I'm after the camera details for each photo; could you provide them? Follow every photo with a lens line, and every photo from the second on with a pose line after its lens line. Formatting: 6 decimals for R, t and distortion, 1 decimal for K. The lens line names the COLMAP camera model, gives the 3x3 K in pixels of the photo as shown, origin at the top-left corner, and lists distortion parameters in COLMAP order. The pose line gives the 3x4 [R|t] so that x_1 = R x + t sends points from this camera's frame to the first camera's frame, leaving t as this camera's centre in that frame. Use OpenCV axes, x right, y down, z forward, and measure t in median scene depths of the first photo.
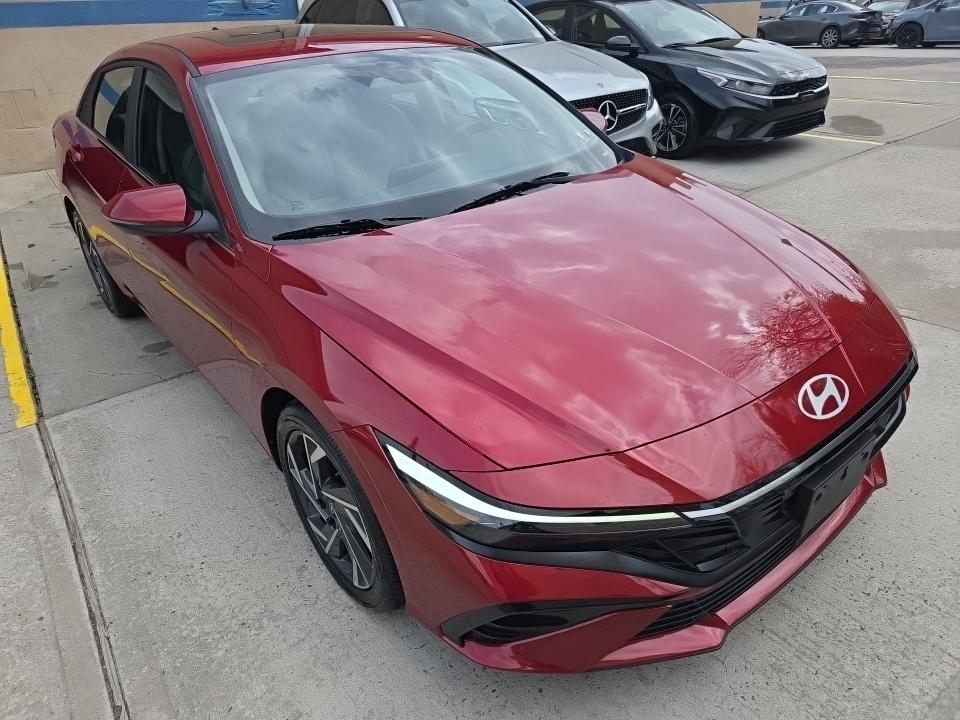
lens RADIAL K [[651.3, 0, 481.7], [0, 651.3, 376.3], [0, 0, 1]] dist [0.018339, -0.001105]
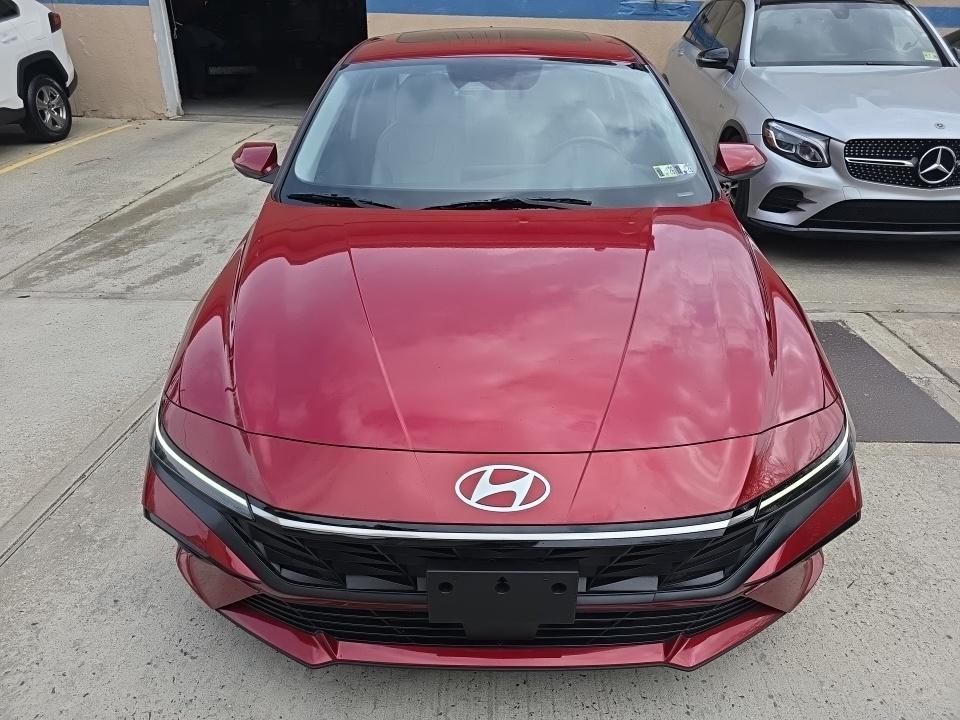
lens RADIAL K [[651.8, 0, 480.0], [0, 651.8, 360.0], [0, 0, 1]] dist [0.020754, -0.001263]
pose [[0.775582, 0.338755, -0.532651, 0.269267], [-0.347266, 0.933618, 0.088115, -0.057996], [0.527142, 0.116631, 0.841735, 0.068408]]
